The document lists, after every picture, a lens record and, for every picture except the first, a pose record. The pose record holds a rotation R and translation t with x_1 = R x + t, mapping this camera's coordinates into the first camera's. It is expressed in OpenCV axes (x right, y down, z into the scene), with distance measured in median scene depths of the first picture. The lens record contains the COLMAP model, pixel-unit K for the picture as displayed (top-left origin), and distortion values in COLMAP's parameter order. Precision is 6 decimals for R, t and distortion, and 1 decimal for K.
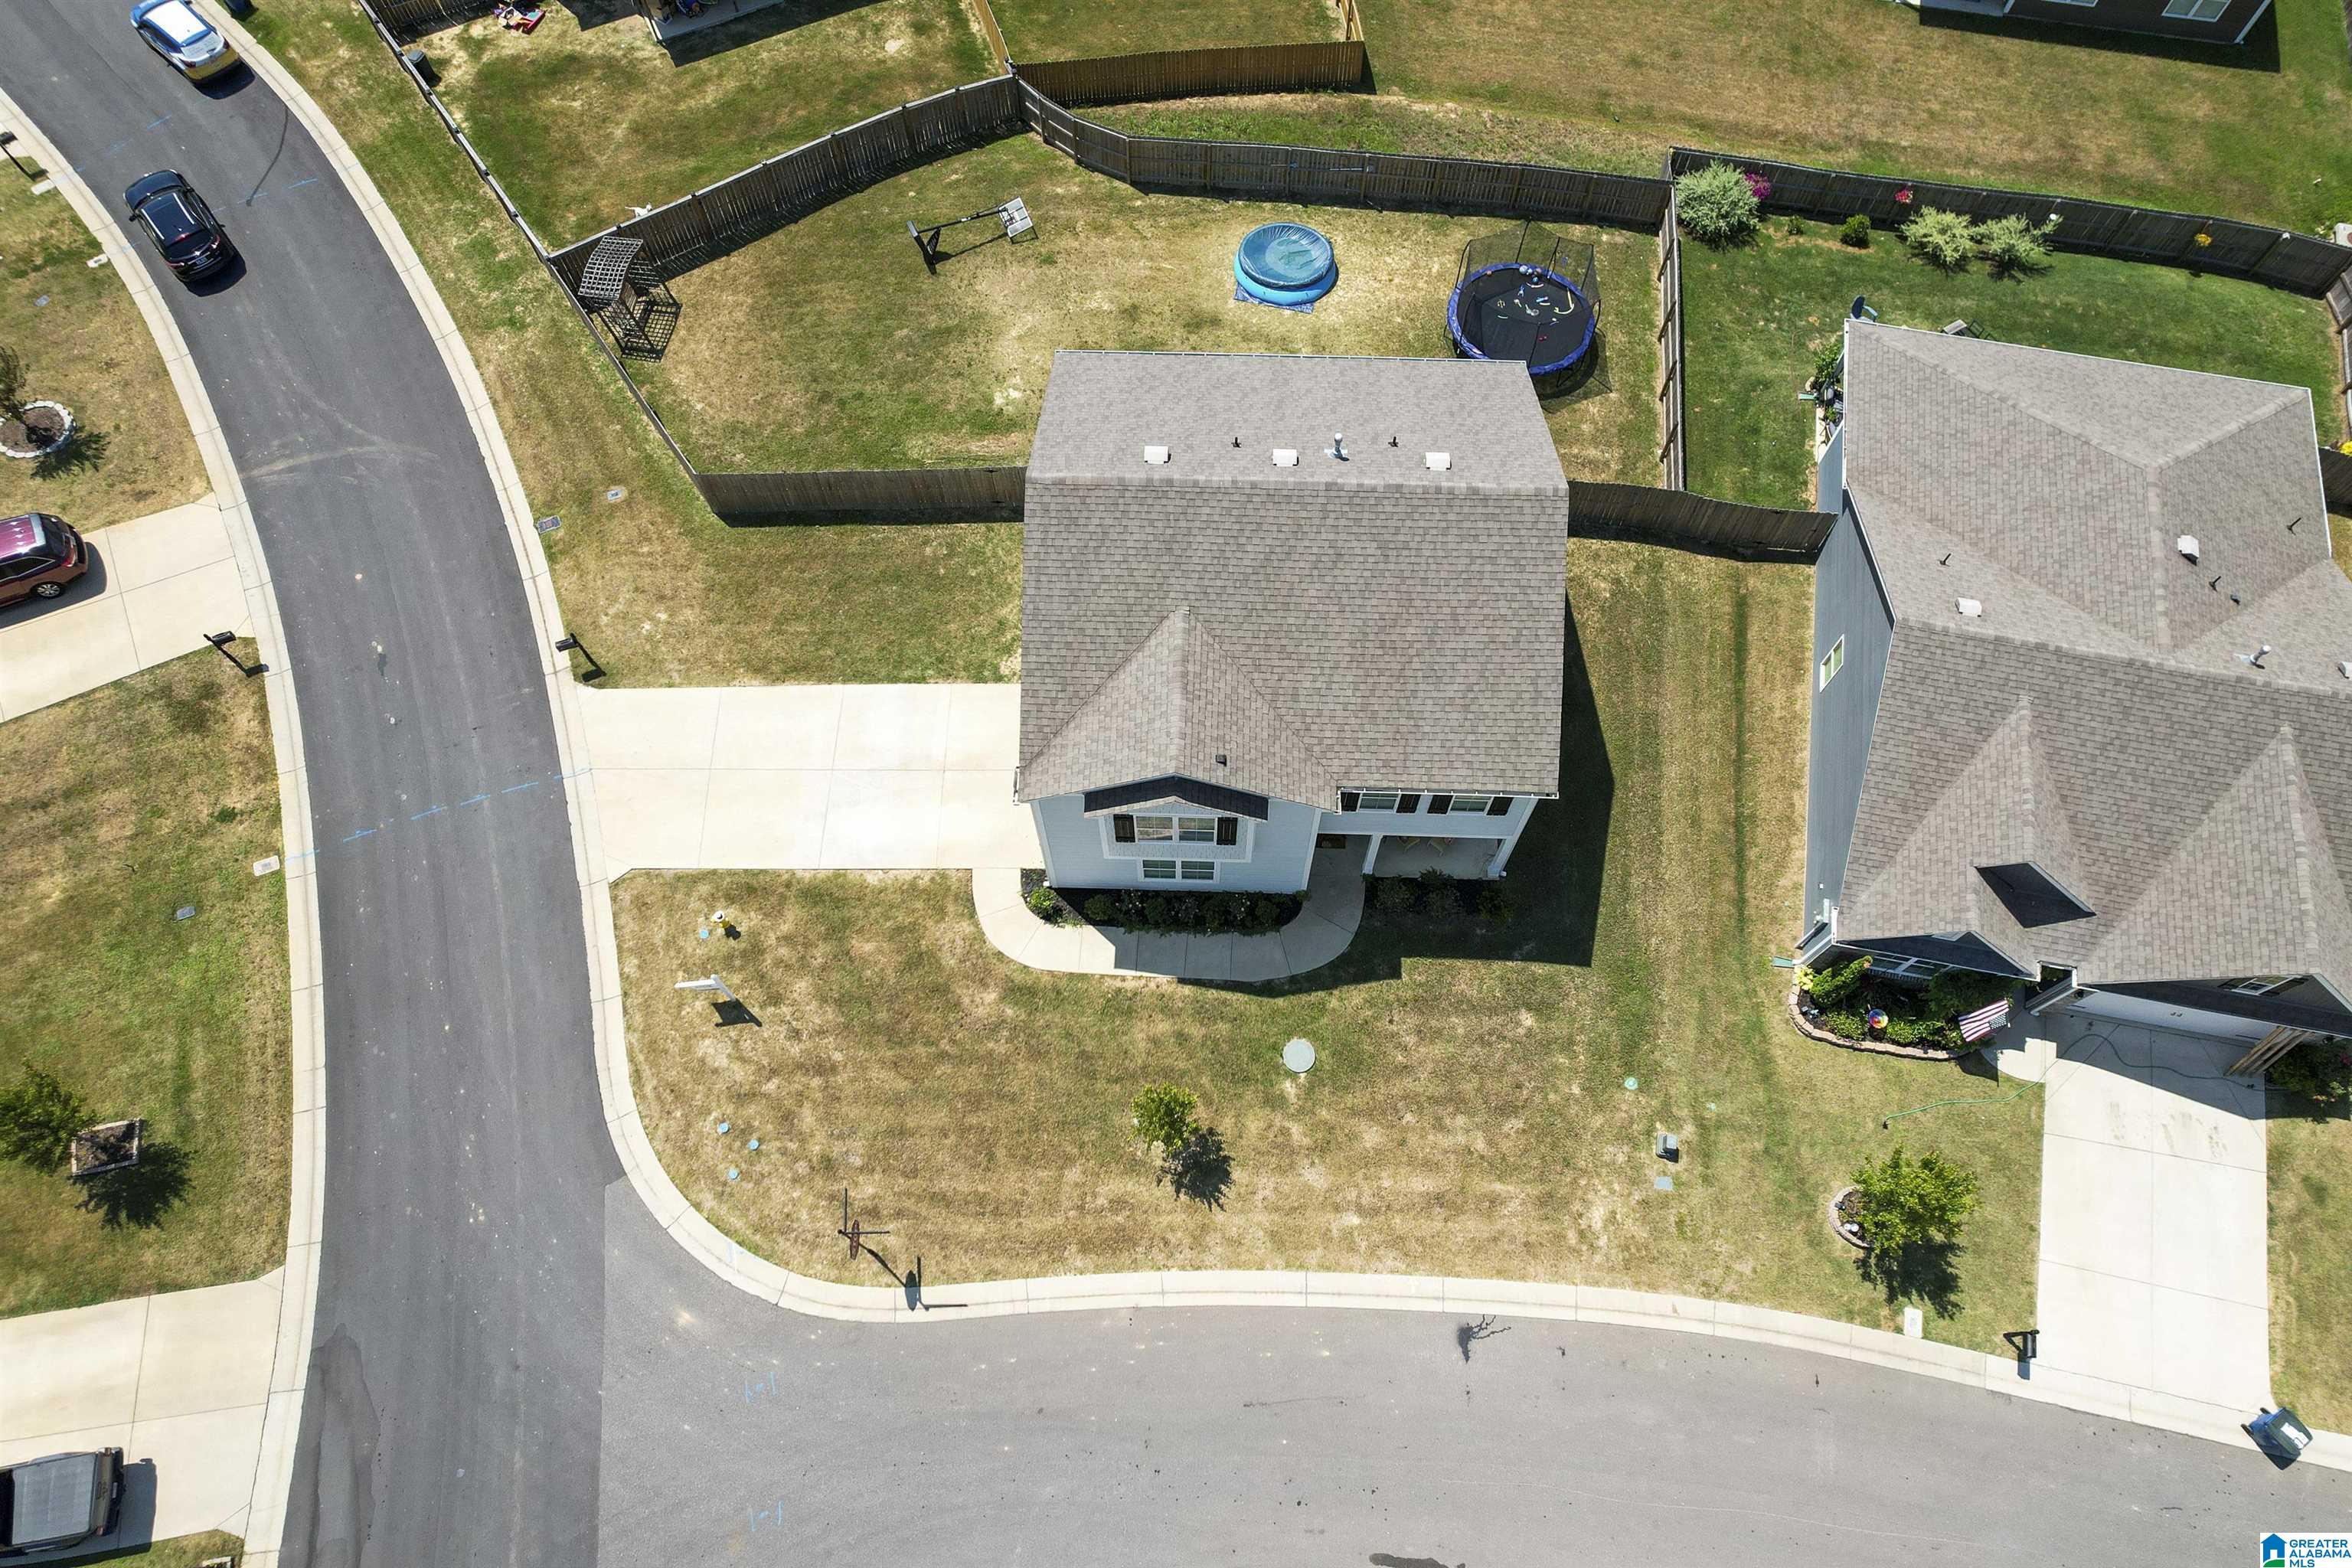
lens RADIAL K [[1489.1, 0, 1188.6], [0, 1489.1, 782.0], [0, 0, 1]] dist [-0.029422, 0.013777]
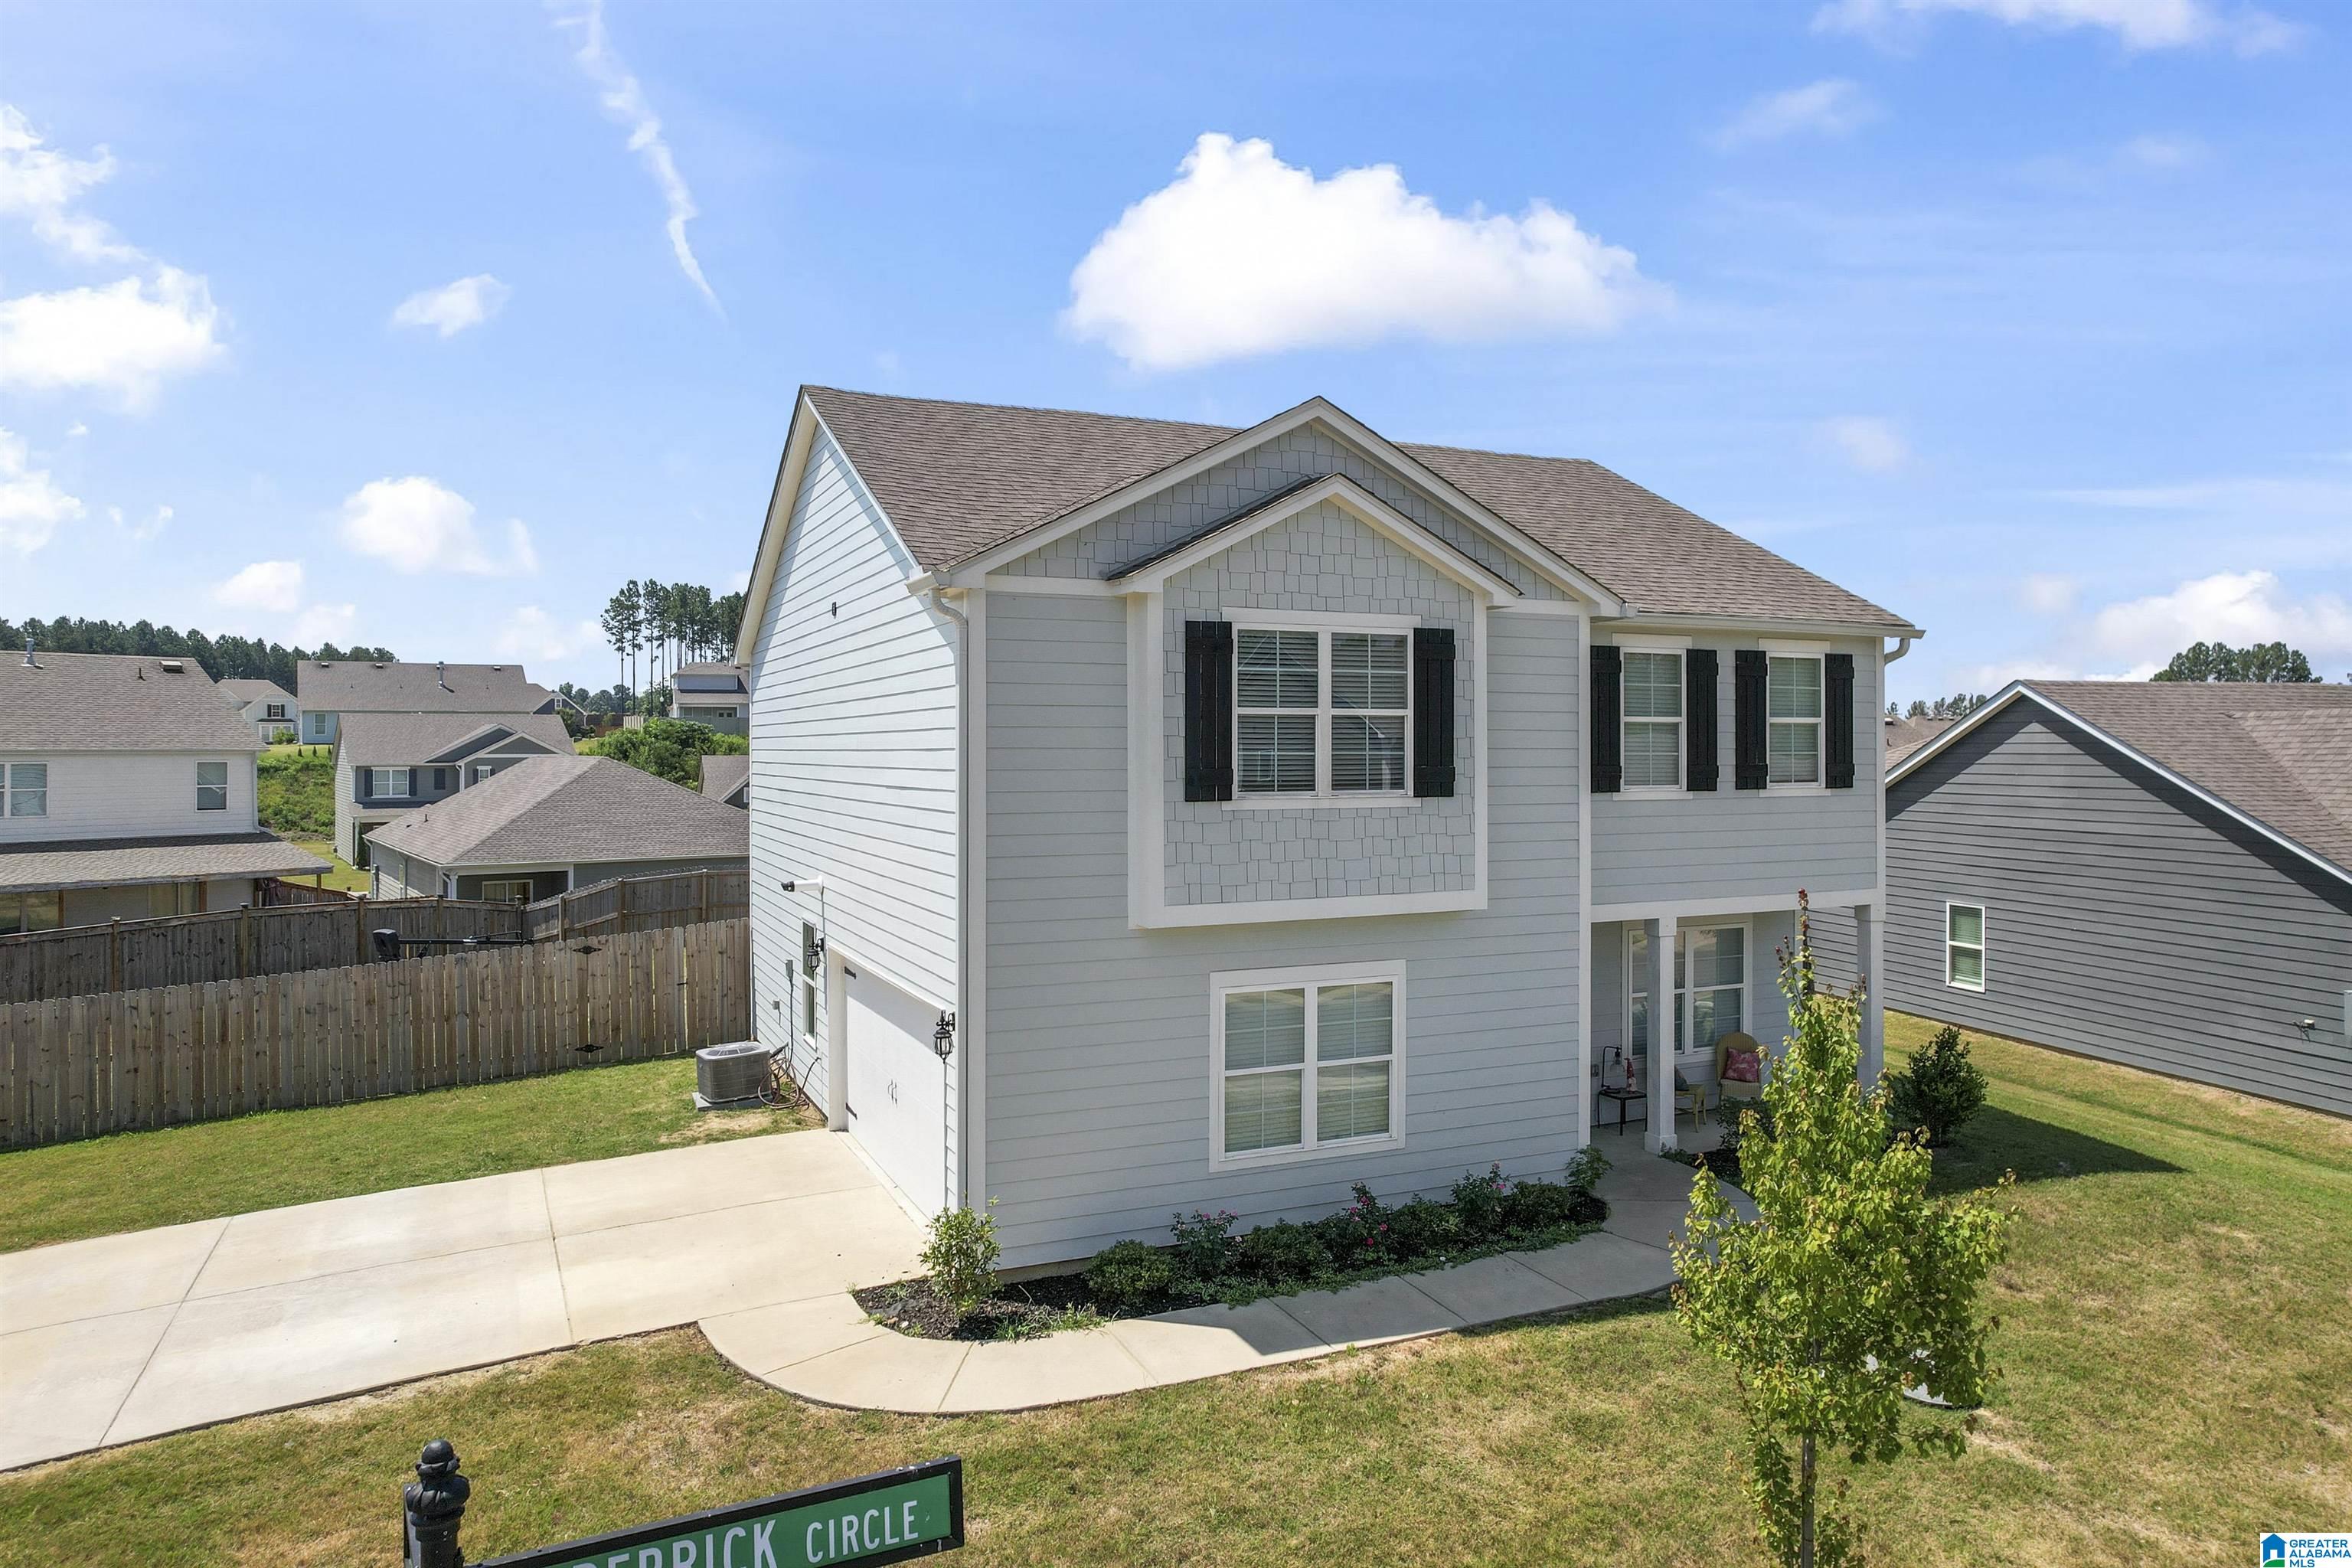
lens RADIAL K [[1489.1, 0, 1167.4], [0, 1489.1, 778.6], [0, 0, 1]] dist [-0.029422, 0.013777]
pose [[0.902058, -0.004630, 0.431591, -0.197903], [0.389471, 0.439695, -0.809309, 0.312378], [-0.186021, 0.898135, 0.398433, 0.783747]]
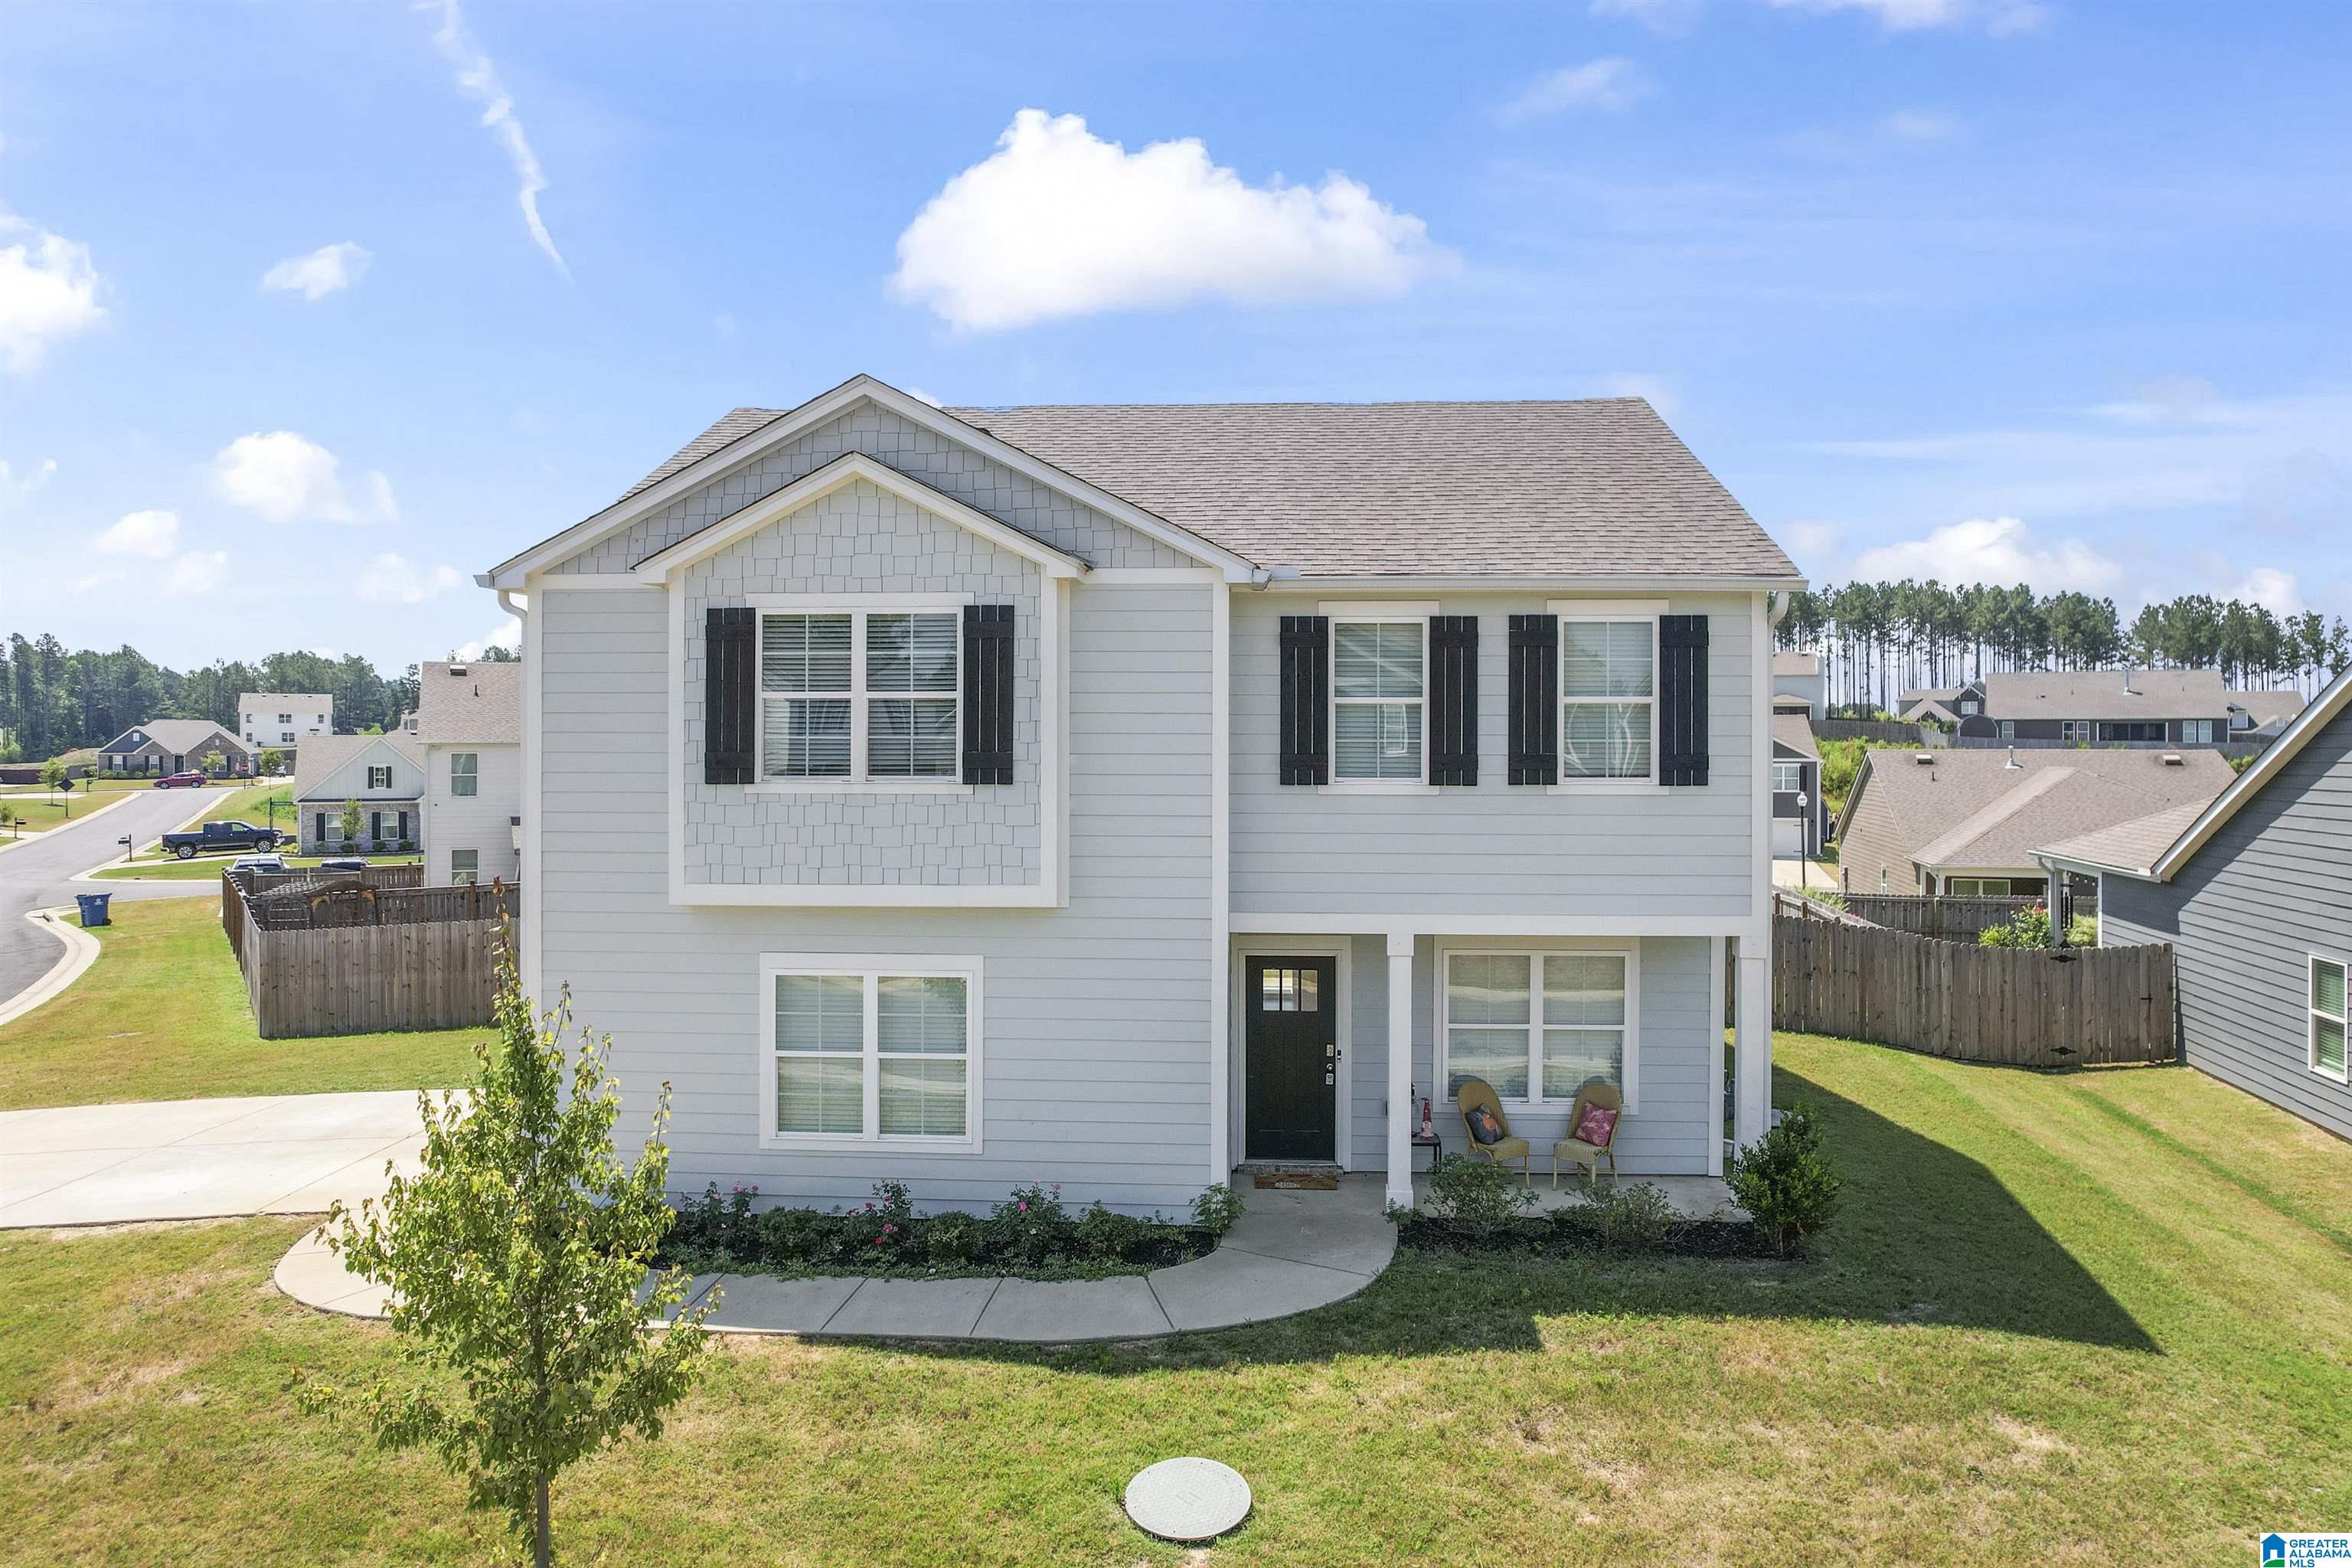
lens RADIAL K [[1489.1, 0, 1176.6], [0, 1489.1, 776.3], [0, 0, 1]] dist [-0.029422, 0.013777]
pose [[0.999548, 0.007470, -0.029137, 0.077761], [-0.029444, 0.441029, -0.897010, 0.351510], [0.006149, 0.897462, 0.441049, 0.767716]]
